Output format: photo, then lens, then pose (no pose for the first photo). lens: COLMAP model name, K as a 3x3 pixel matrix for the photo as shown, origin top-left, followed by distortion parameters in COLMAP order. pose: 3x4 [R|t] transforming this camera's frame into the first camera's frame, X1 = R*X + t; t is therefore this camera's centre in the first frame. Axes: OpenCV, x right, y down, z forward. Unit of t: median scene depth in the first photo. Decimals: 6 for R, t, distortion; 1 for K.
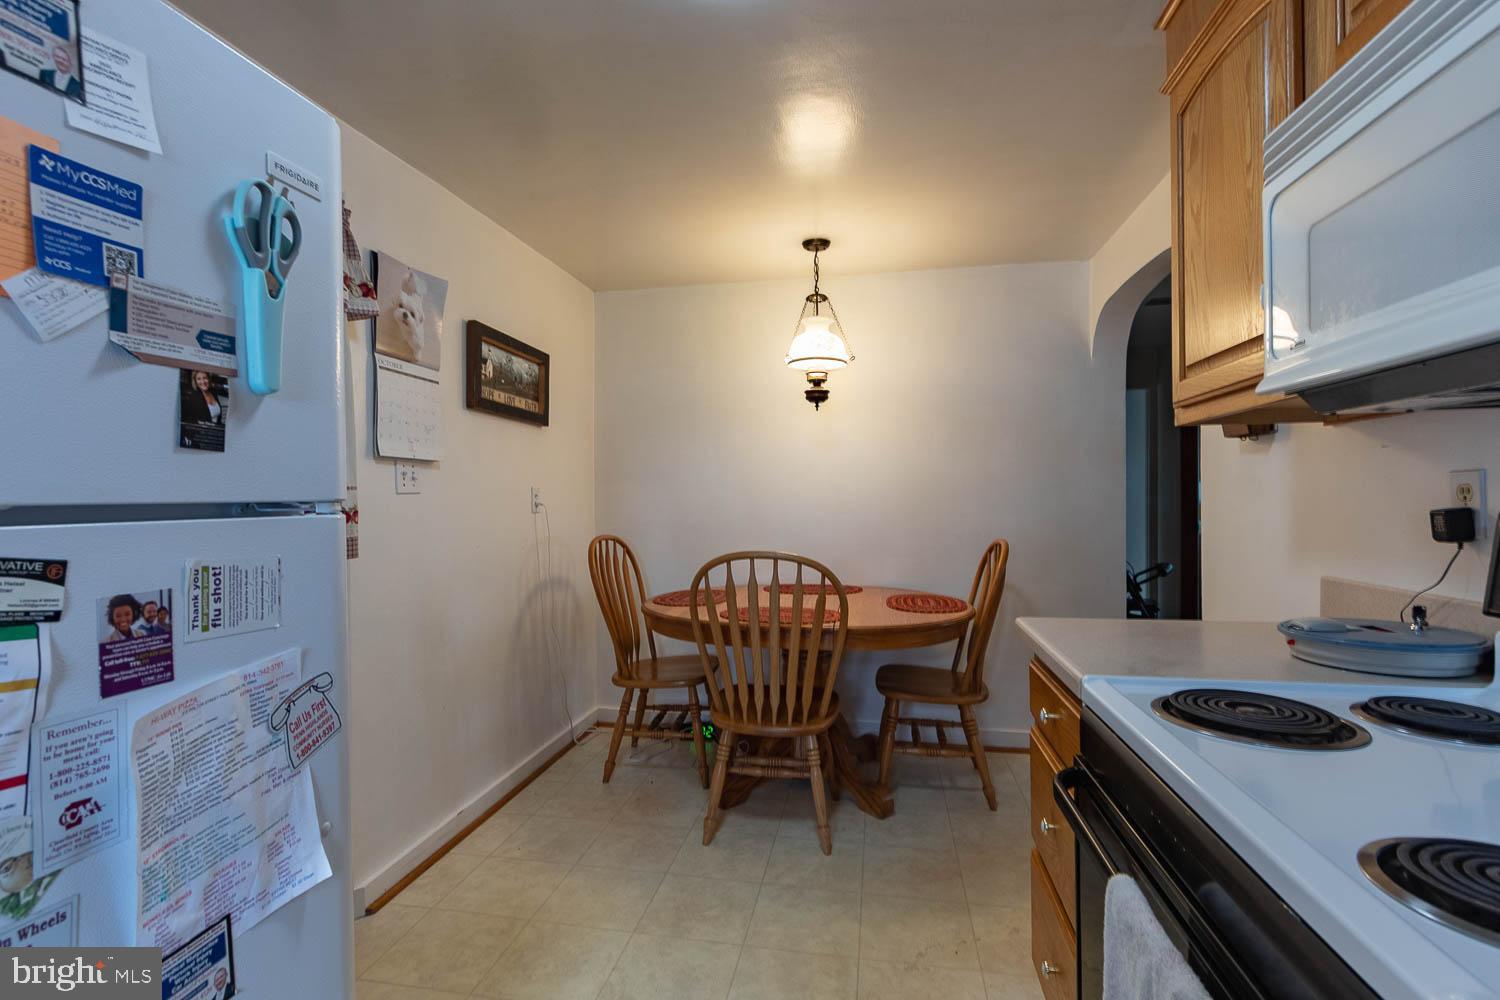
lens RADIAL K [[741.0, 0, 747.3], [0, 741.0, 501.1], [0, 0, 1]] dist [-0.005676, 0.000483]
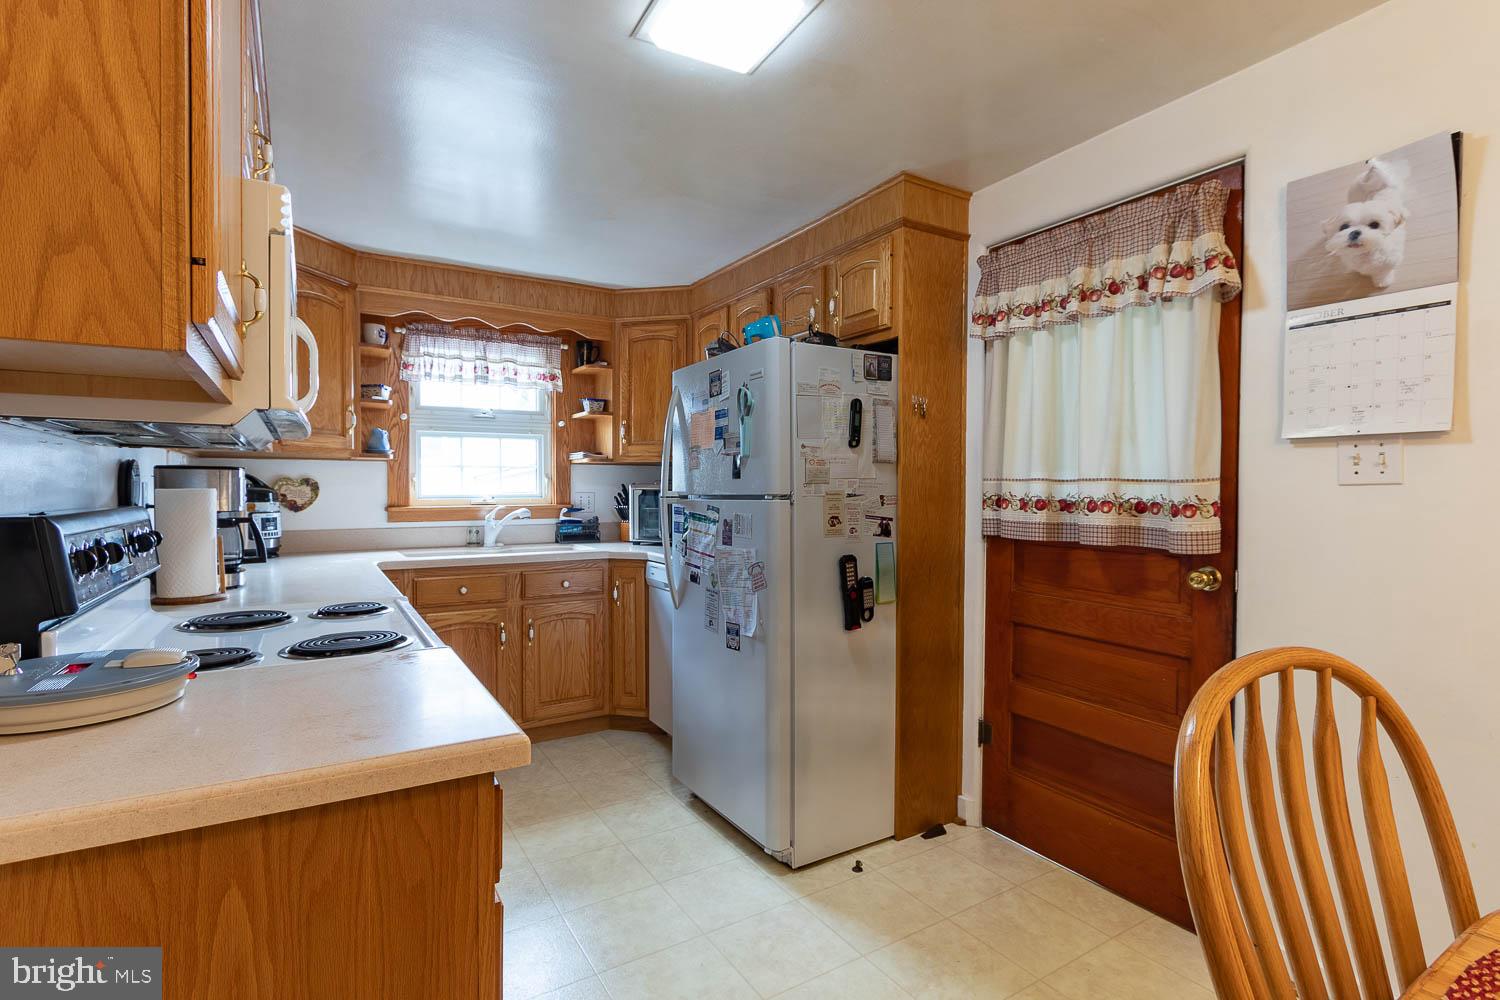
lens RADIAL K [[741.0, 0, 749.5], [0, 741.0, 499.4], [0, 0, 1]] dist [-0.005676, 0.000483]
pose [[-0.760172, 0.016123, -0.649522, 1.400827], [0.005185, 0.999811, 0.018750, -0.039486], [0.649702, 0.010886, -0.760111, 3.650457]]
